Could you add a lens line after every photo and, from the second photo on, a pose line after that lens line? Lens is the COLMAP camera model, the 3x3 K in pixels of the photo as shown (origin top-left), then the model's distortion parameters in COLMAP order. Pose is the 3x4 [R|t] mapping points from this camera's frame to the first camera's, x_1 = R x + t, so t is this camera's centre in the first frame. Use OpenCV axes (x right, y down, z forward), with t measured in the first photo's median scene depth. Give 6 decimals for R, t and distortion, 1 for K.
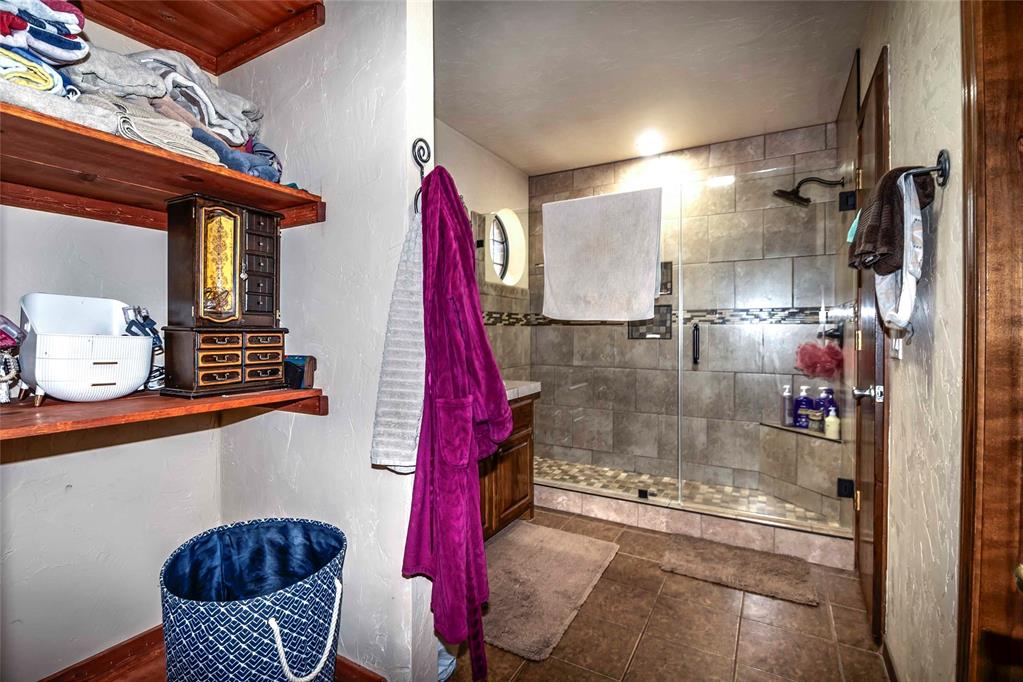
lens RADIAL K [[459.4, 0, 504.4], [0, 459.4, 334.2], [0, 0, 1]] dist [-0.004463, -0.006702]
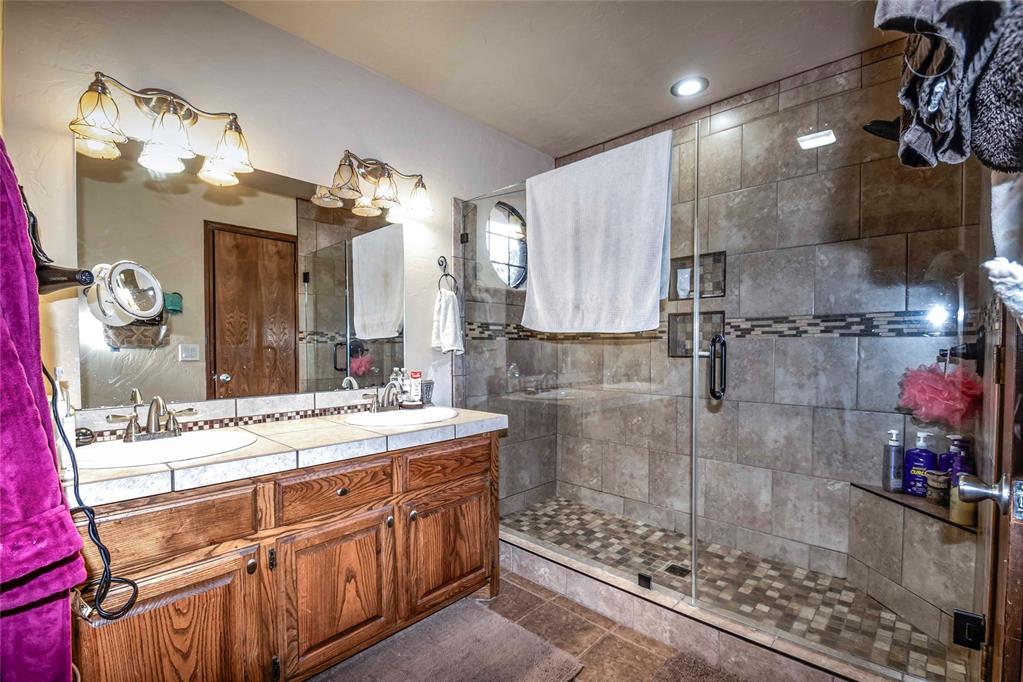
lens RADIAL K [[459.4, 0, 520.7], [0, 459.4, 357.7], [0, 0, 1]] dist [-0.004463, -0.006702]
pose [[0.978410, 0.005545, -0.206599, 0.208955], [-0.001410, 0.999796, 0.020156, -0.004074], [0.206668, -0.019429, 0.978218, 0.229698]]
